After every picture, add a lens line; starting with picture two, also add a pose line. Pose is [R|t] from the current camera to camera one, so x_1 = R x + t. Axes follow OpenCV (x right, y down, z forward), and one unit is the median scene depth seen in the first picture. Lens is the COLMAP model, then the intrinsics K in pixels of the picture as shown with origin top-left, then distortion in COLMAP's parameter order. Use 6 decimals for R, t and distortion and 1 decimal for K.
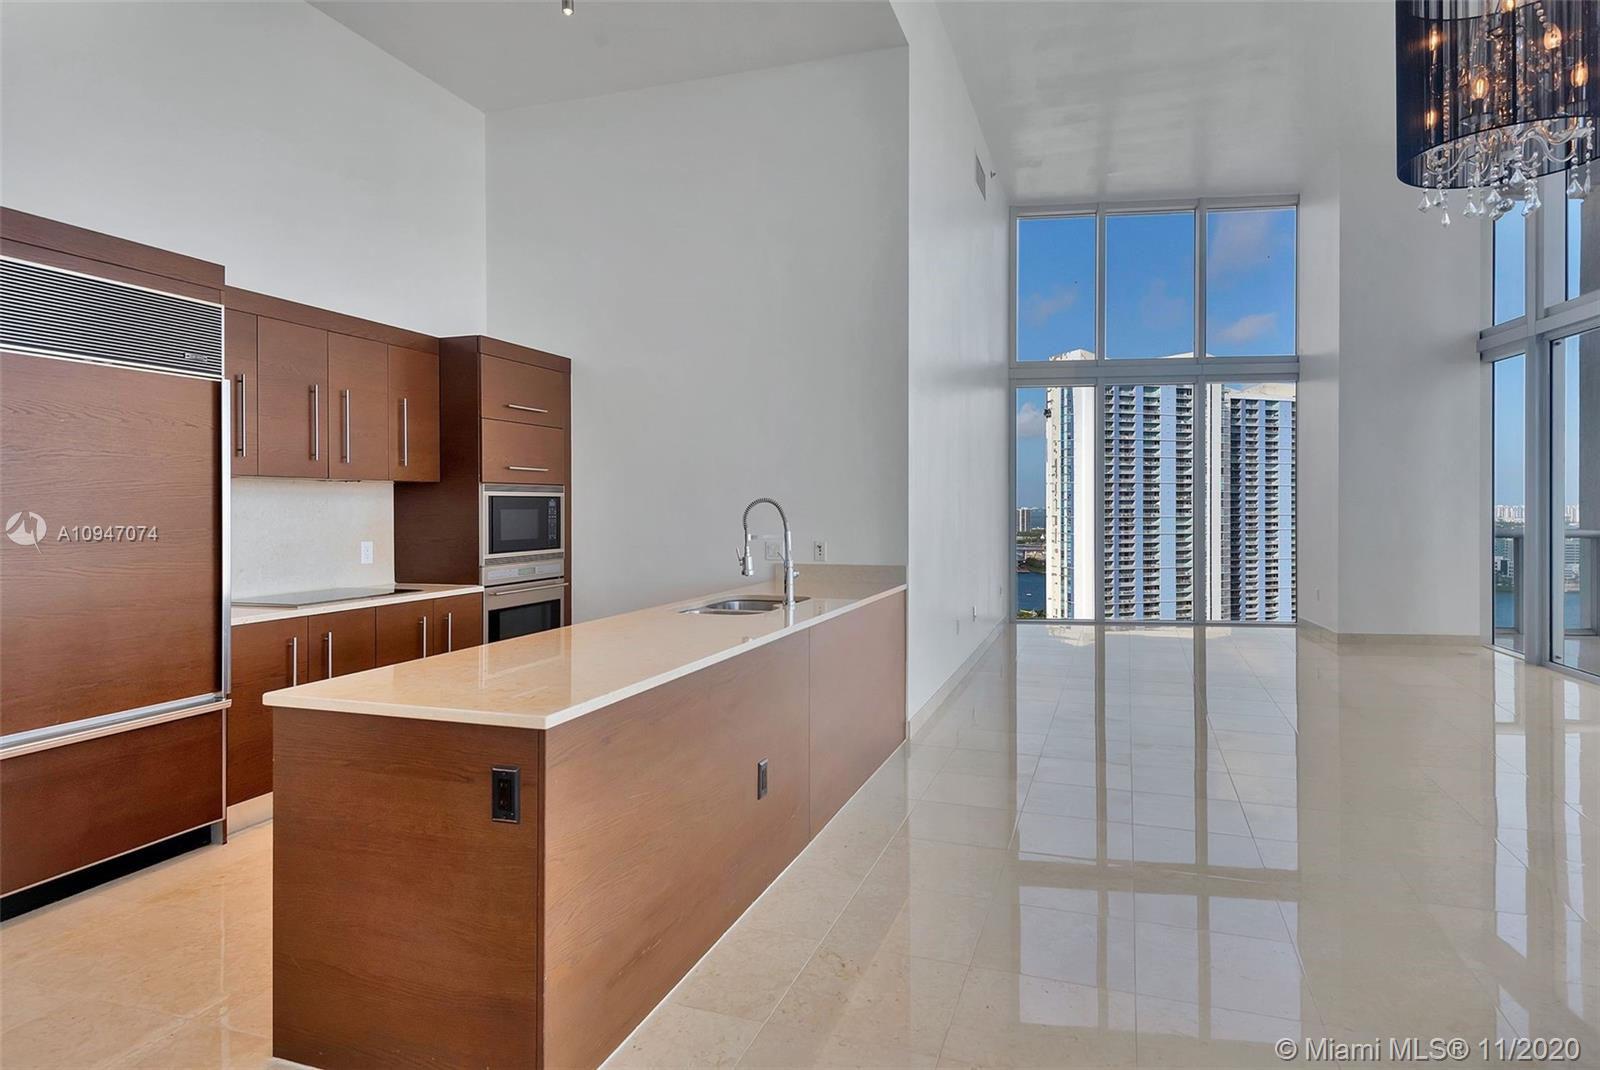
lens RADIAL K [[900.0, 0, 801.5], [0, 900.0, 506.7], [0, 0, 1]] dist [0.019628, -0.000879]
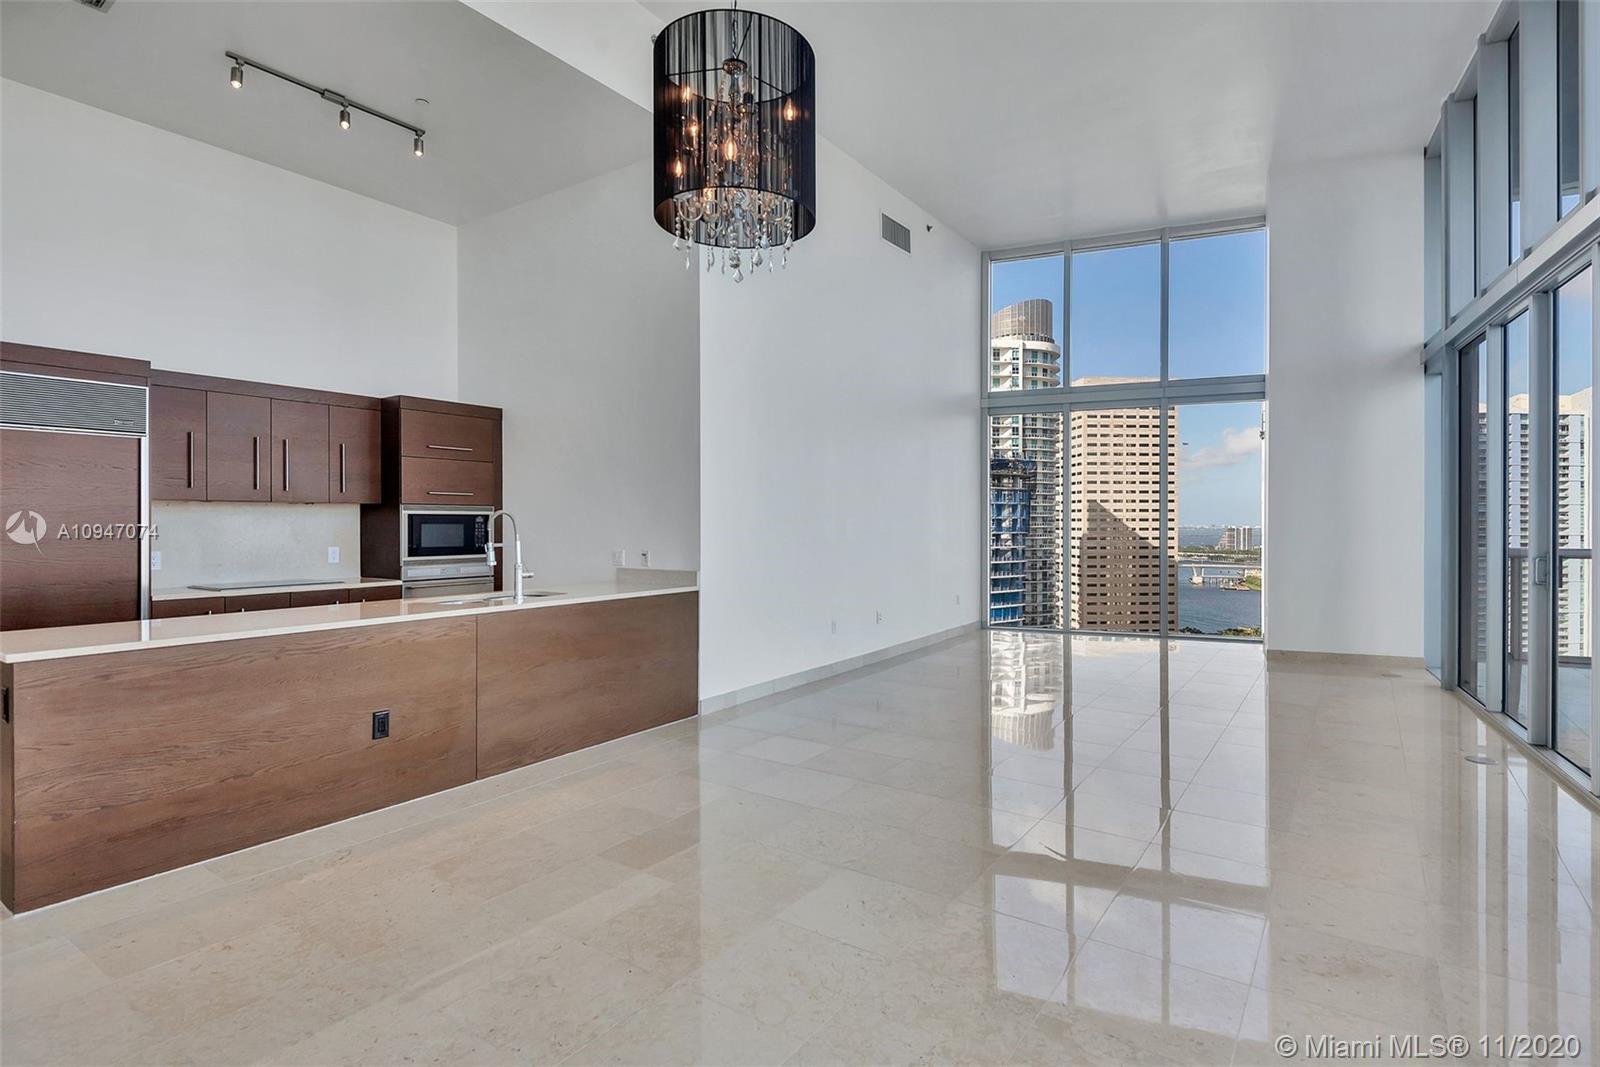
lens RADIAL K [[809.7, 0, 800.0], [0, 809.7, 533.5], [0, 0, 1]] dist [-0.003628, -0.000424]
pose [[0.960686, 0.002221, -0.277627, 0.527951], [-0.001317, 0.999993, 0.003443, 0.011615], [0.277632, -0.002942, 0.960683, 0.002505]]
